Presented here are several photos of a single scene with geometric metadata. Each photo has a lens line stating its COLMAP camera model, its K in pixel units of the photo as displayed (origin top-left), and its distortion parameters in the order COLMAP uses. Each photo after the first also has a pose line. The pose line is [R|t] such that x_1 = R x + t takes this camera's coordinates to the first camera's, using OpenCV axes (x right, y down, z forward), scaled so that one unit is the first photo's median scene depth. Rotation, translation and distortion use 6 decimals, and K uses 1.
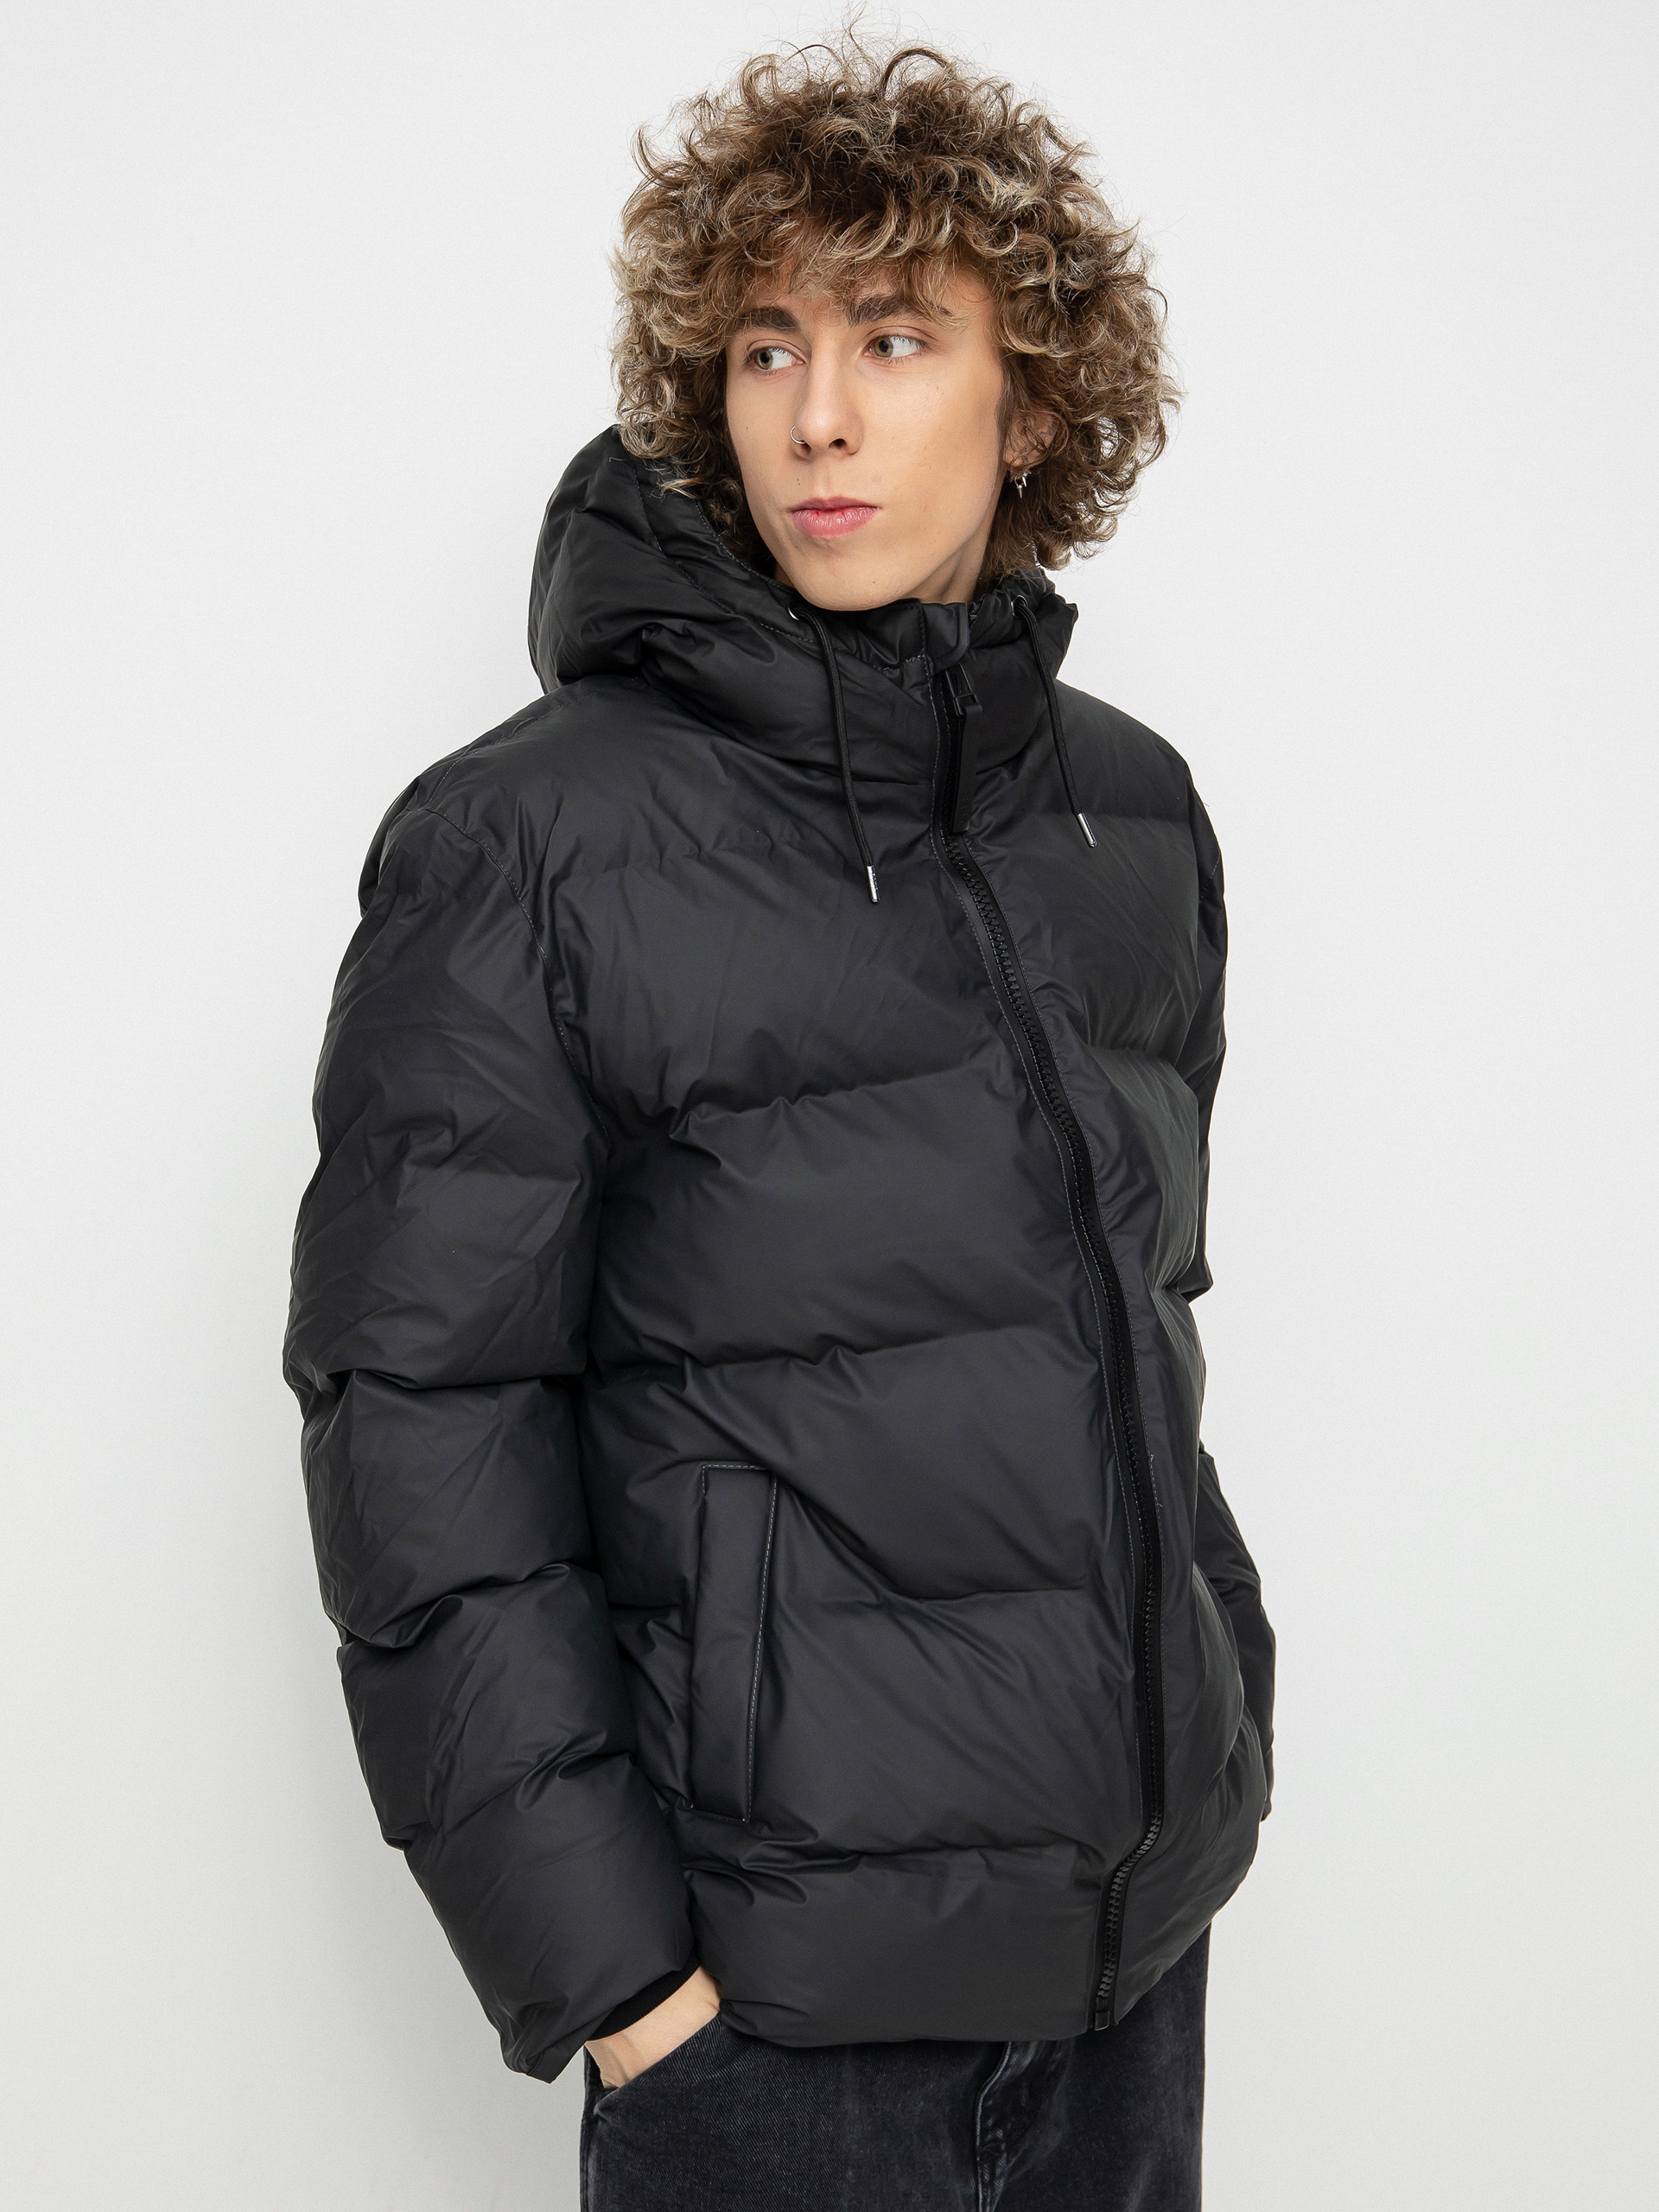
lens RADIAL K [[2818.7, 0, 841.1], [0, 2818.7, 1091.4], [0, 0, 1]] dist [0.032246, 0.000000]
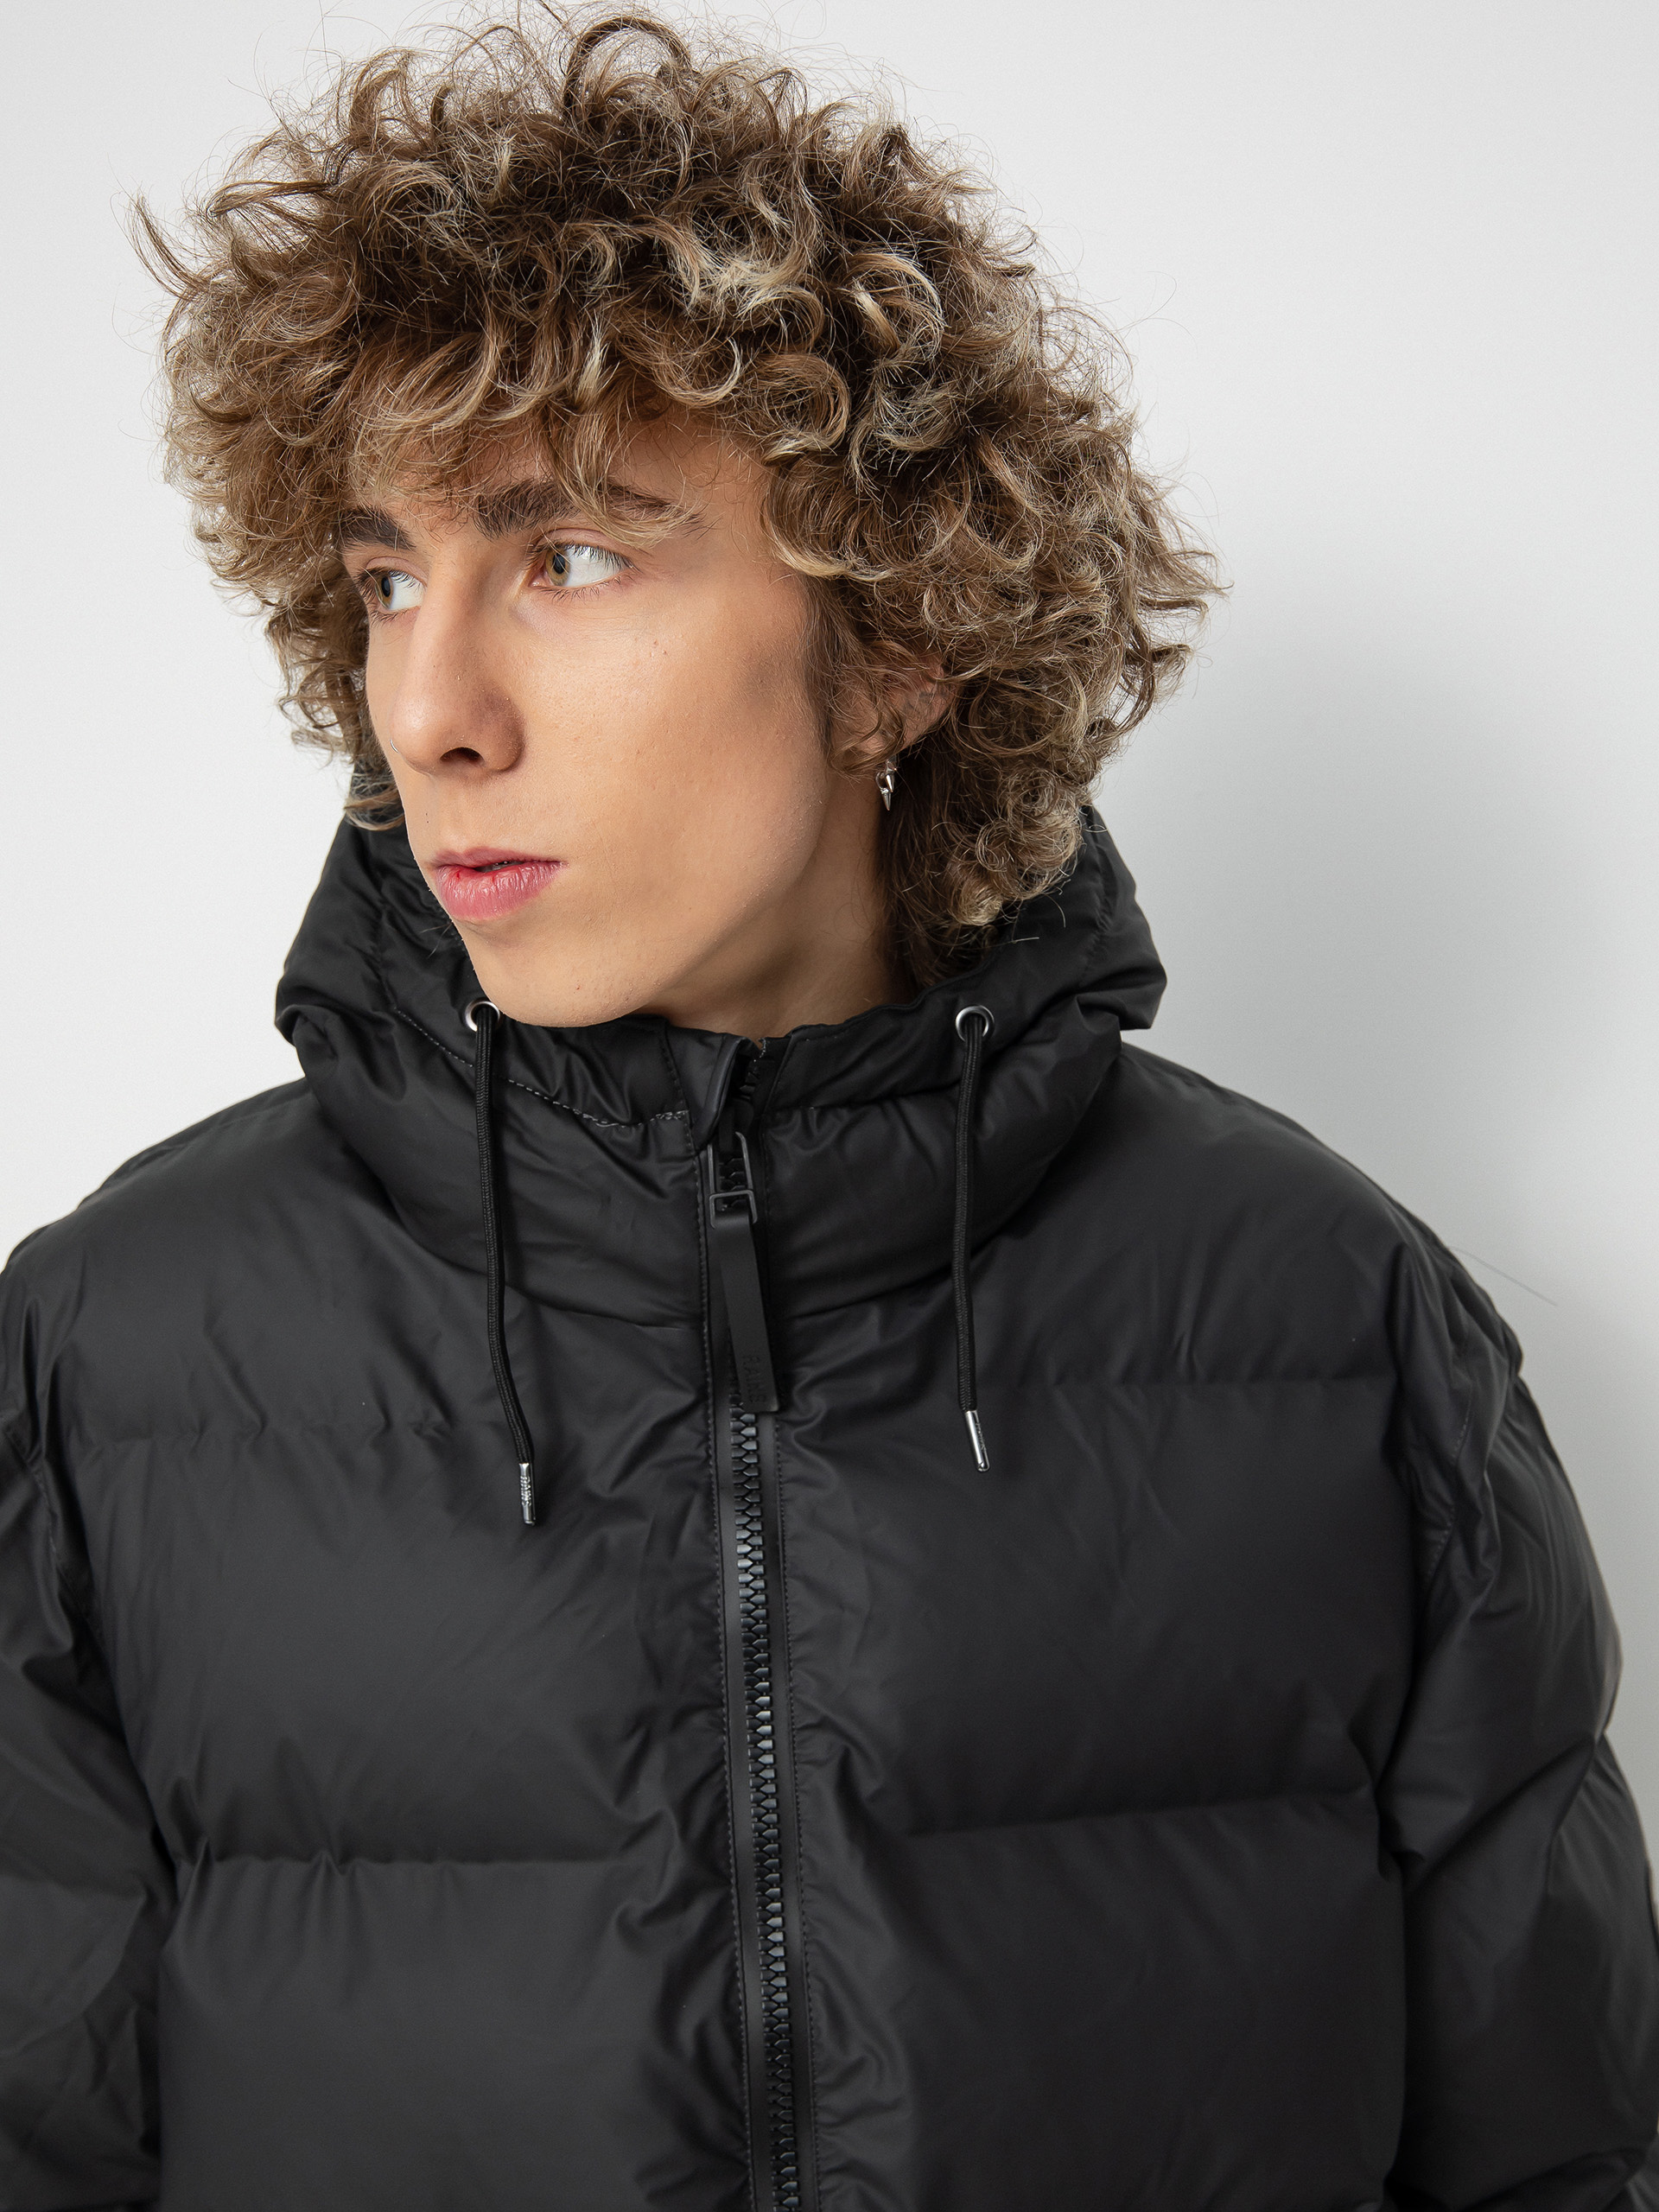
lens RADIAL K [[2818.7, 0, 813.4], [0, 2818.7, 1094.8], [0, 0, 1]] dist [0.032246, 0.000000]
pose [[0.971863, 0.005108, -0.235492, 0.192042], [-0.005071, 0.999987, 0.000766, -0.164228], [0.235493, 0.000450, 0.971876, 0.485268]]
